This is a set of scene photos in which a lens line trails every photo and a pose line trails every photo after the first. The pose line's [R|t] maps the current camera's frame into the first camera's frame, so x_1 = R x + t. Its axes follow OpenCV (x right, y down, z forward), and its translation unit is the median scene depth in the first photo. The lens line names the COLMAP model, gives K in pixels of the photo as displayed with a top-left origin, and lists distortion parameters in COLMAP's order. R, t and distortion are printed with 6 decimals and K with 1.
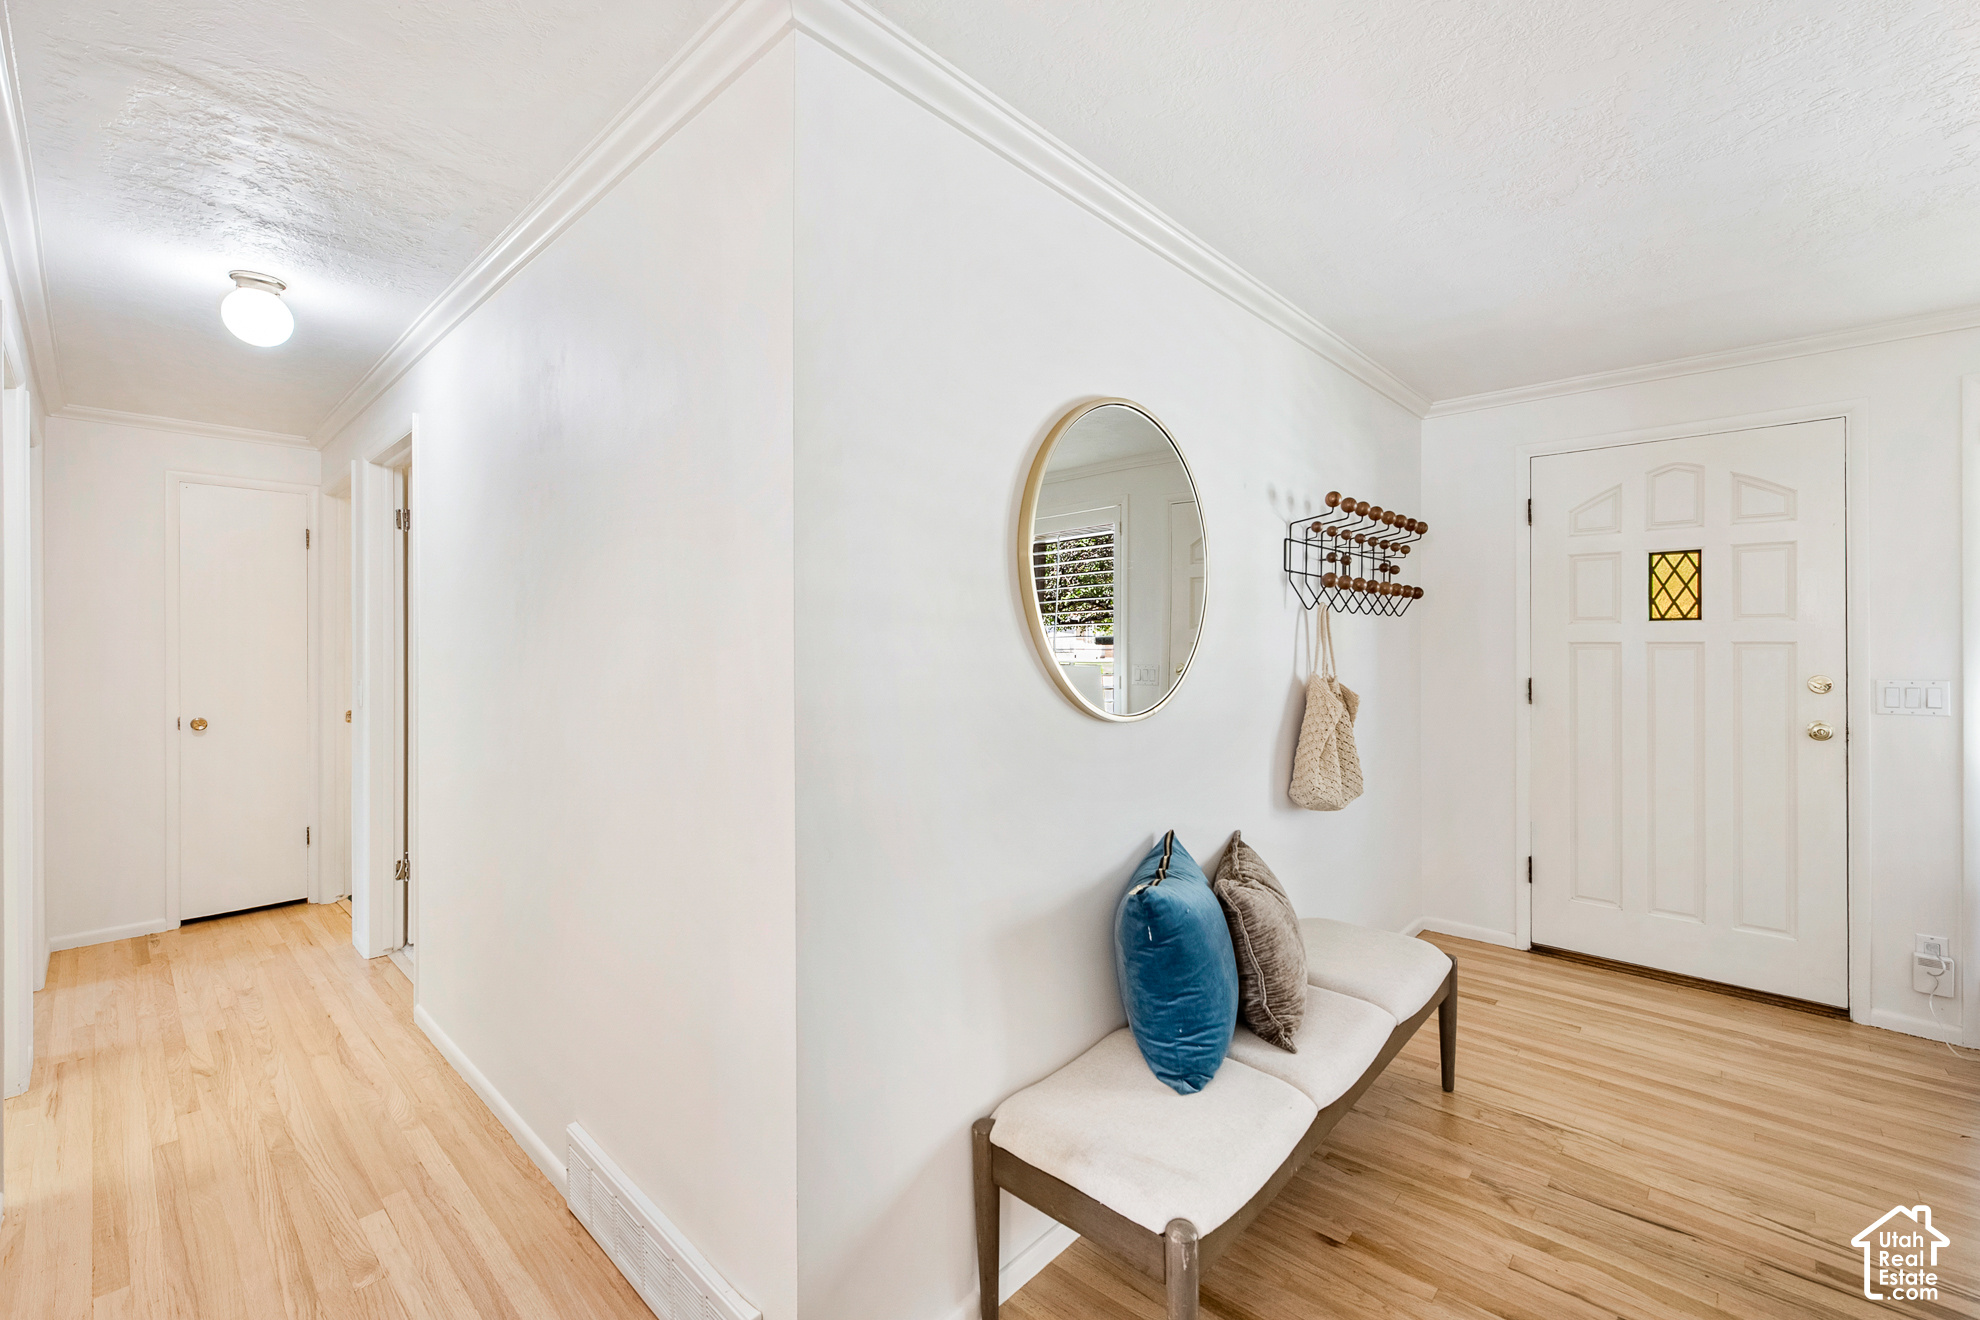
lens RADIAL K [[828.0, 0, 991.7], [0, 828.0, 647.5], [0, 0, 1]] dist [-0.000316, 0.000030]
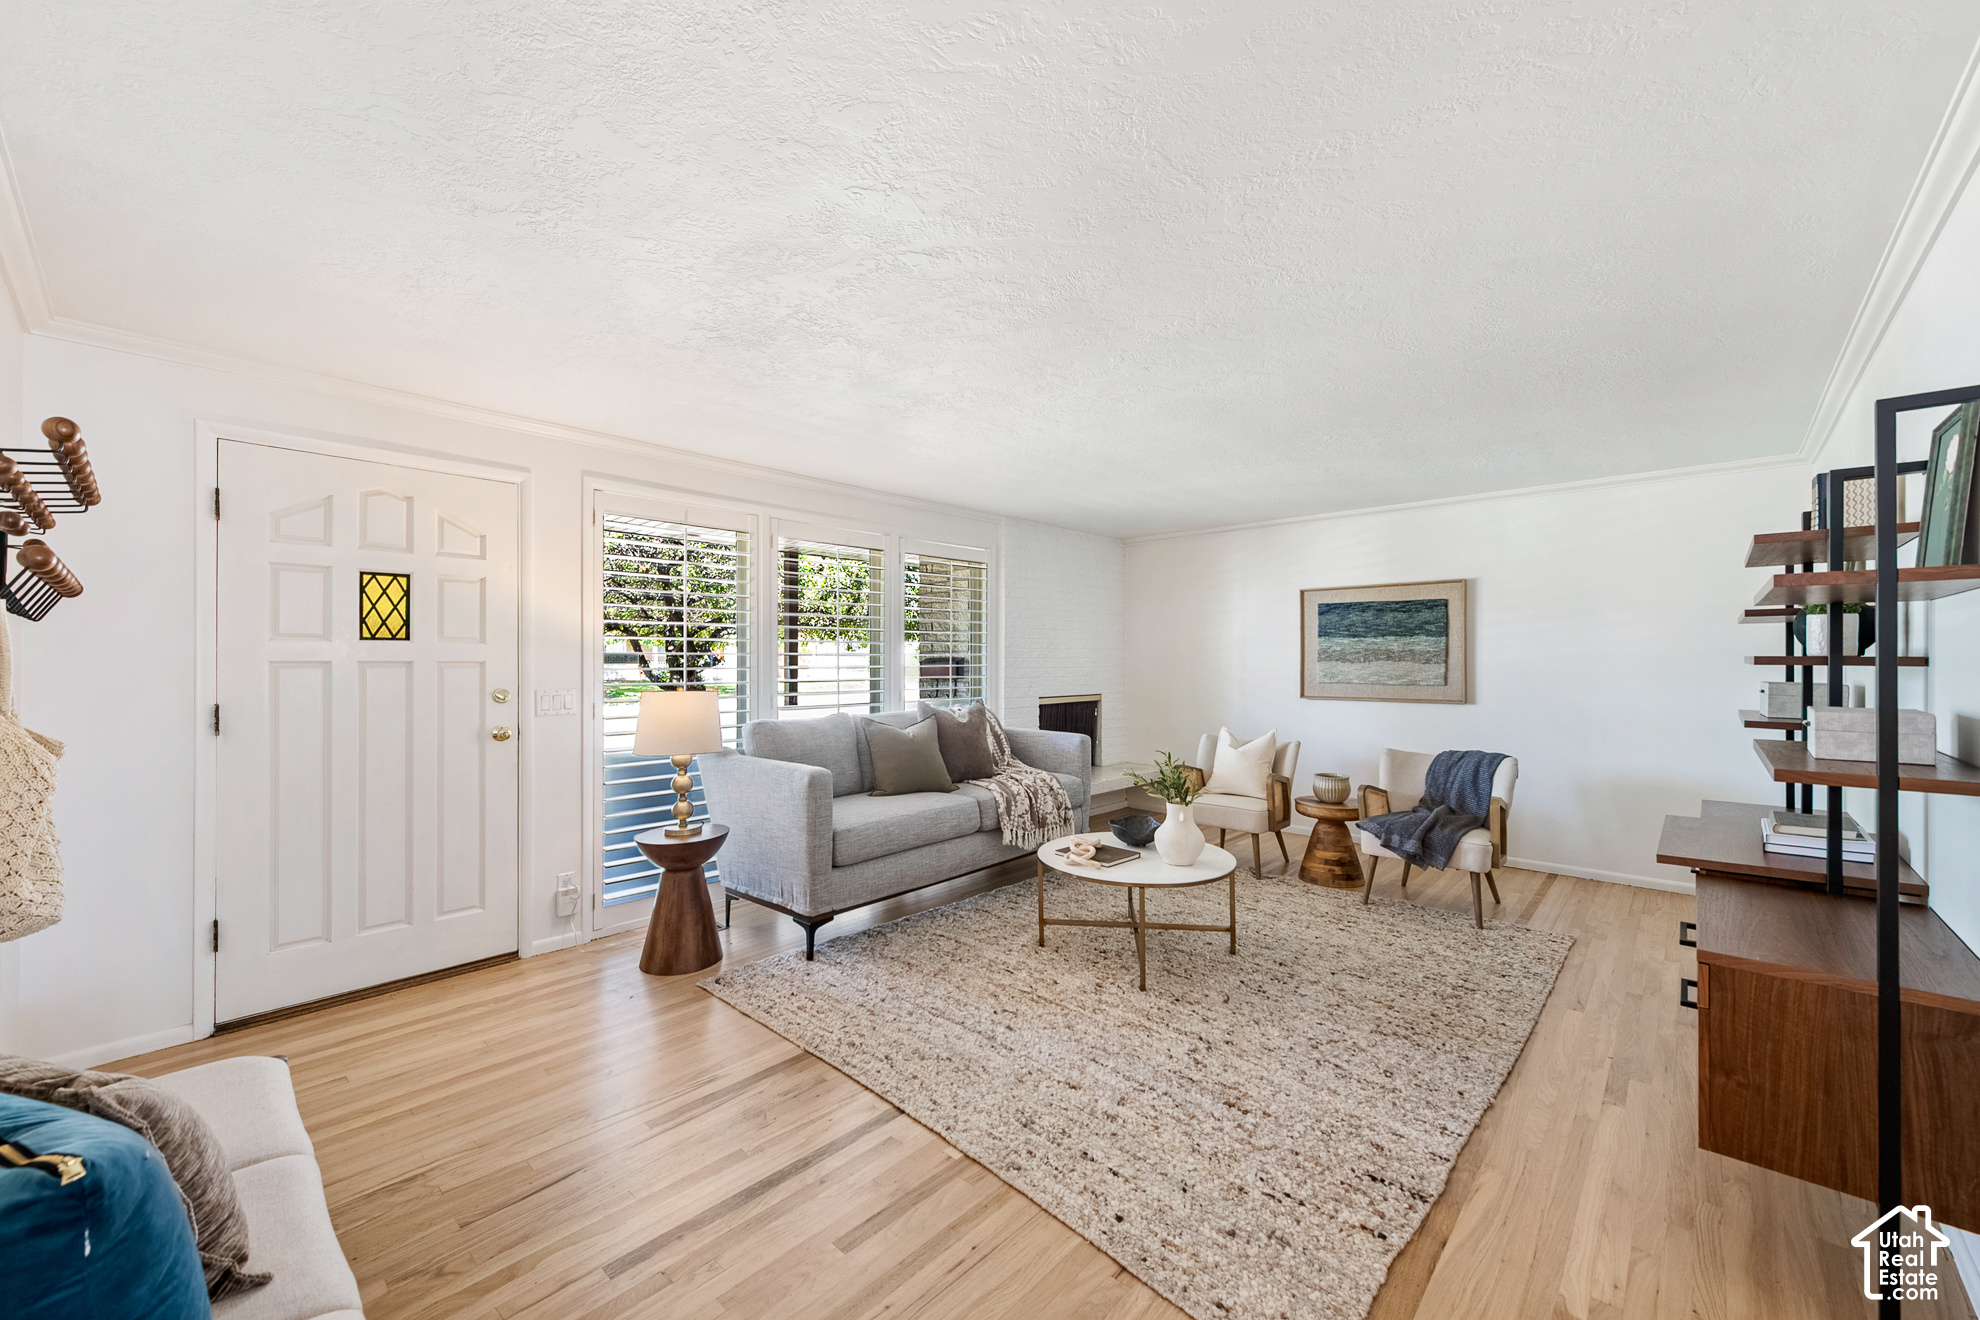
lens RADIAL K [[778.6, 0, 1000.9], [0, 778.6, 655.8], [0, 0, 1]] dist [0.009307, -0.000180]
pose [[-0.009757, 0.008315, 0.999918, -0.158357], [0.006215, 0.999947, -0.008254, -0.000176], [-0.999933, 0.006134, -0.009808, 0.241445]]
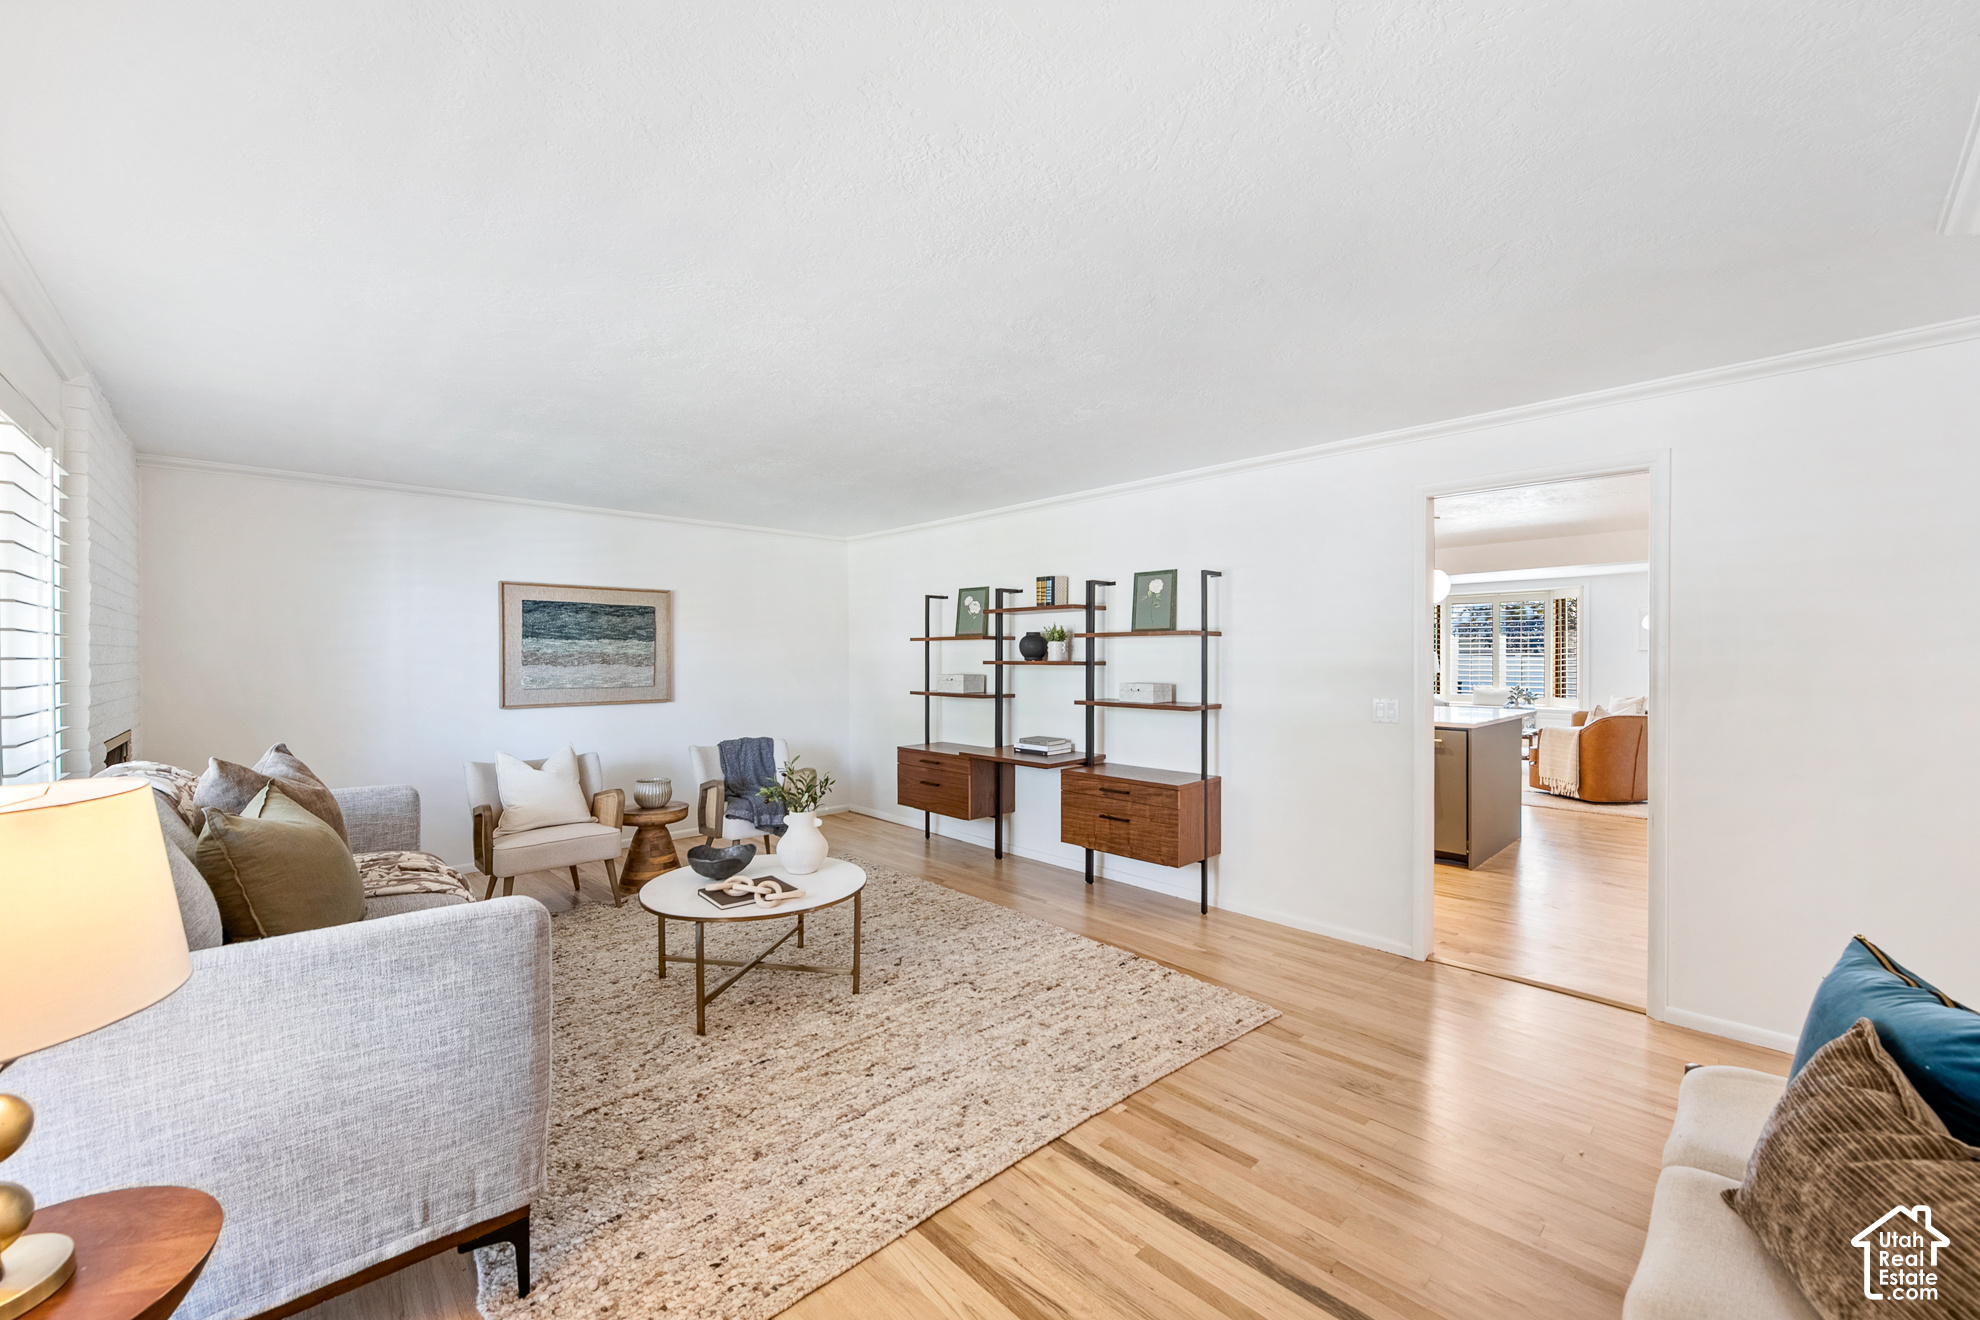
lens RADIAL K [[778.6, 0, 999.5], [0, 778.6, 663.9], [0, 0, 1]] dist [0.009307, -0.000180]
pose [[-0.998702, 0.005482, 0.050646, 0.598842], [0.006286, 0.999857, 0.015723, -0.019898], [-0.050552, 0.016021, -0.998593, 1.036238]]
